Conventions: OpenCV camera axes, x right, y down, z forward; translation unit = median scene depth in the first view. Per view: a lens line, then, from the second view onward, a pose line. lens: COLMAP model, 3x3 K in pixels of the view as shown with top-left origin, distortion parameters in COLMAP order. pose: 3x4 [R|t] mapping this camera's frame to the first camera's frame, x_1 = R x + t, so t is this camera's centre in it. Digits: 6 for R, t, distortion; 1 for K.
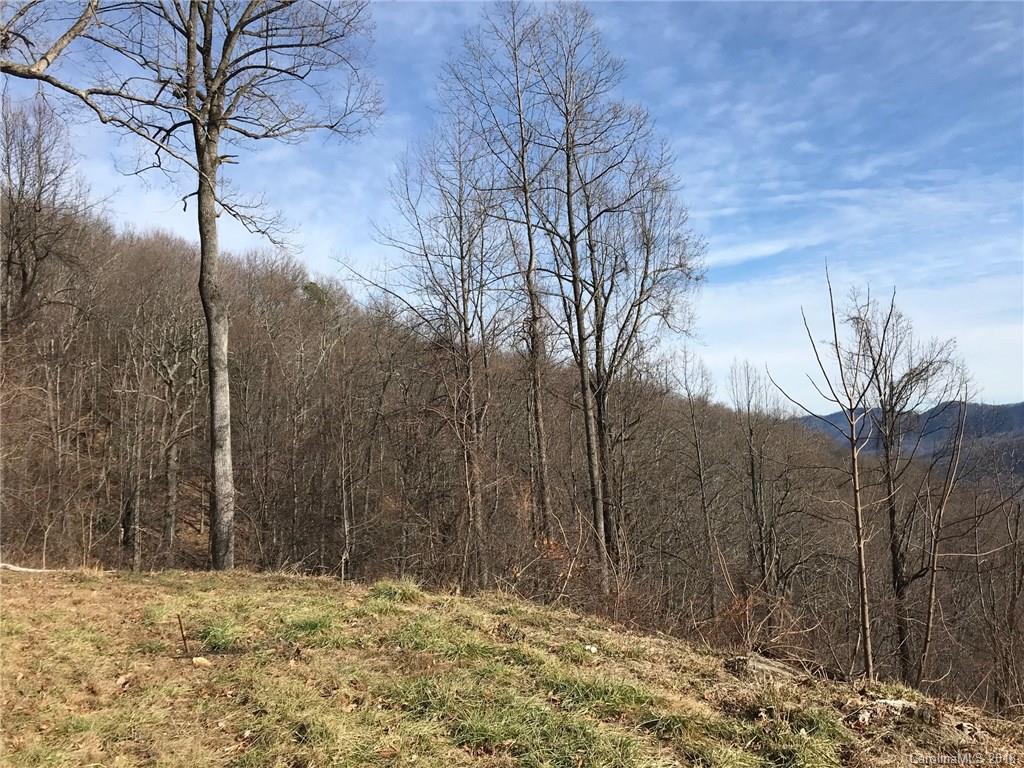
lens RADIAL K [[823.1, 0, 505.9], [0, 823.1, 377.3], [0, 0, 1]] dist [0.042678, -0.057756]
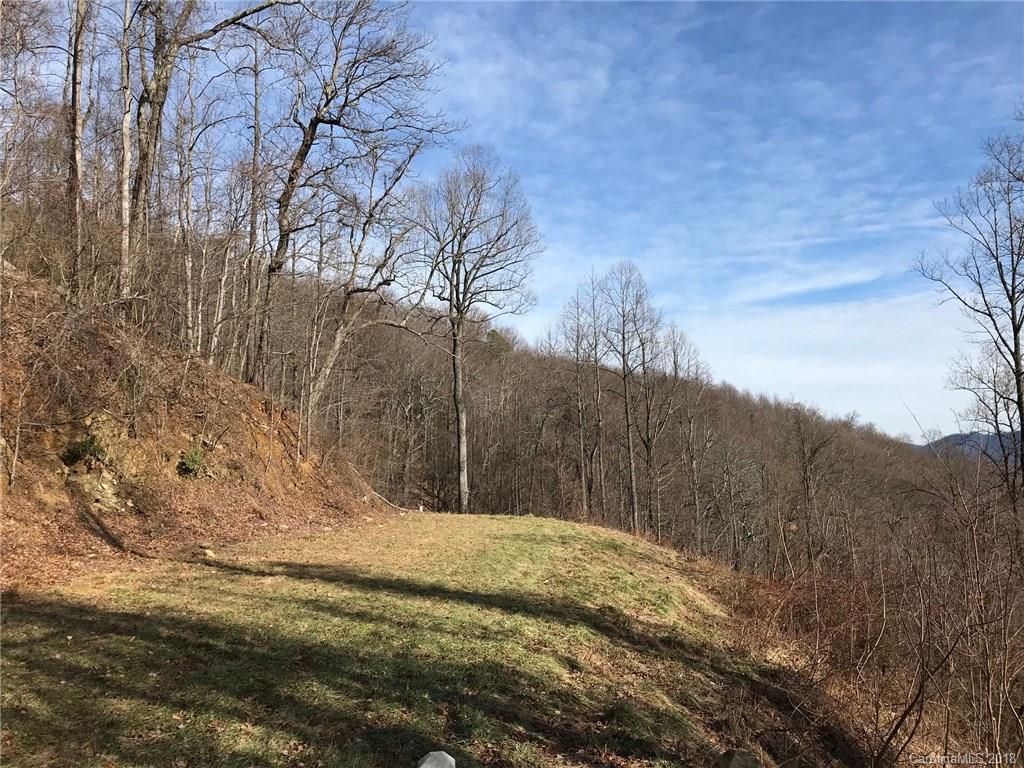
lens RADIAL K [[823.1, 0, 505.9], [0, 823.1, 377.3], [0, 0, 1]] dist [0.042678, -0.057756]
pose [[0.979143, 0.015521, -0.202577, 0.194967], [-0.016503, 0.999859, -0.003160, -0.146336], [0.202500, 0.006437, 0.979261, -1.037447]]
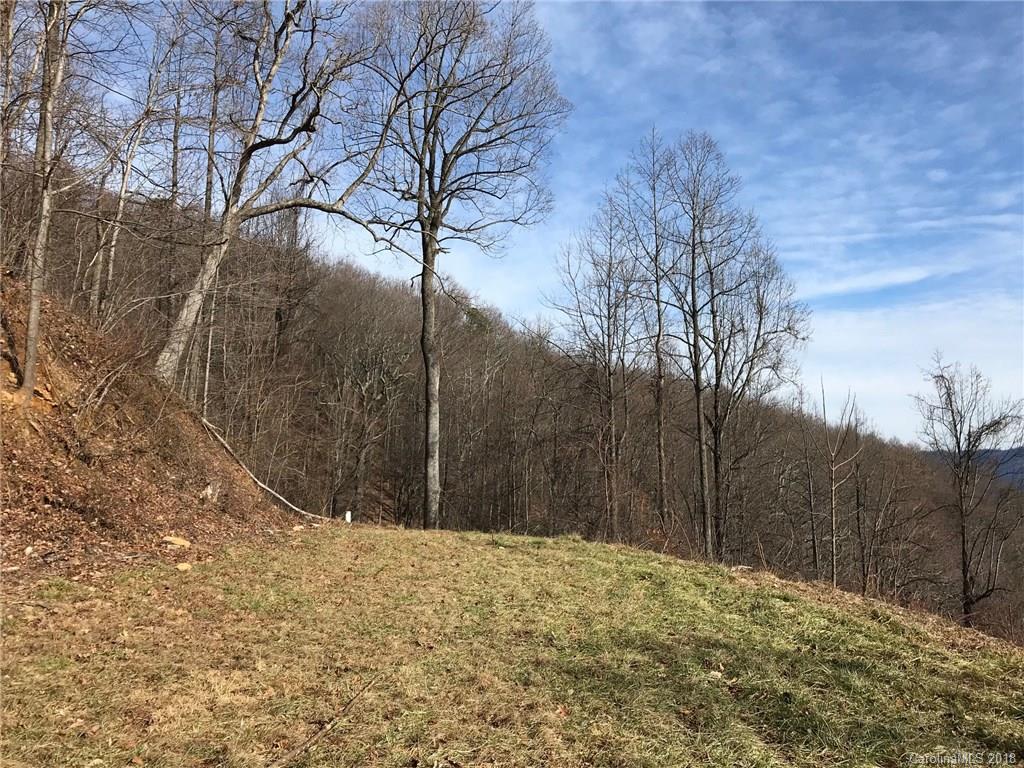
lens RADIAL K [[823.1, 0, 505.9], [0, 823.1, 377.3], [0, 0, 1]] dist [0.042678, -0.057756]
pose [[0.984128, 0.037272, -0.173500, 0.015864], [-0.040225, 0.999099, -0.013531, -0.033645], [0.172839, 0.020295, 0.984741, -0.325348]]
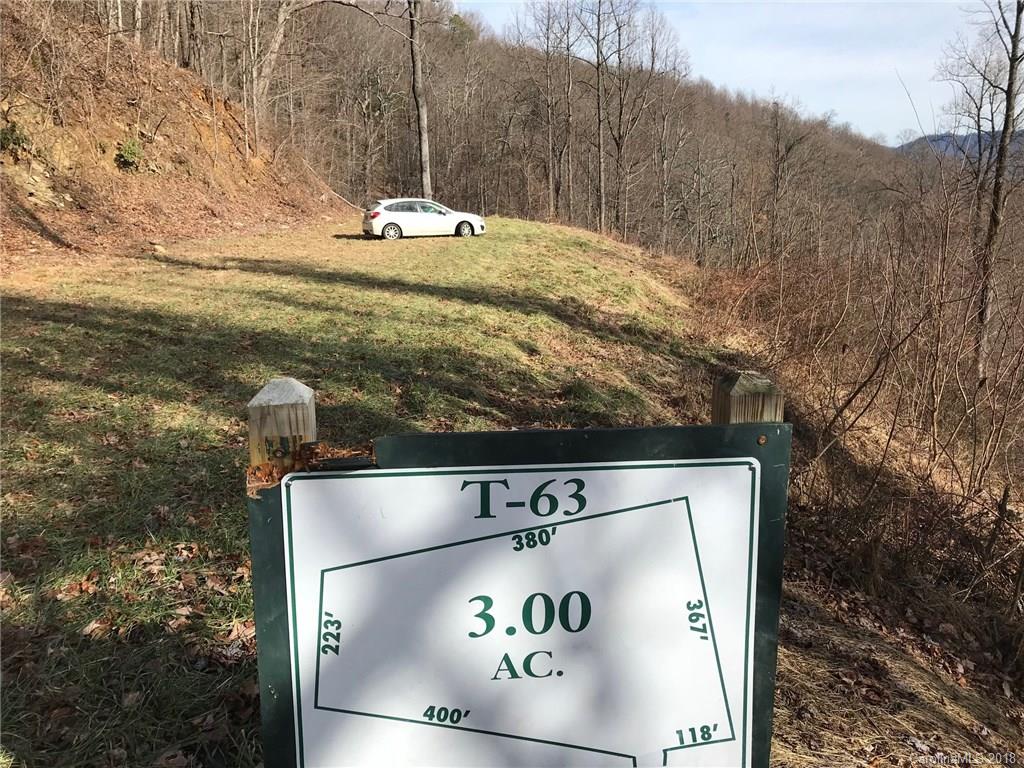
lens RADIAL K [[823.1, 0, 505.9], [0, 823.1, 377.3], [0, 0, 1]] dist [0.042678, -0.057756]
pose [[0.986291, 0.075052, -0.146958, 0.194213], [-0.020552, 0.939518, 0.341884, -0.132820], [0.163728, -0.334177, 0.928180, -1.013775]]
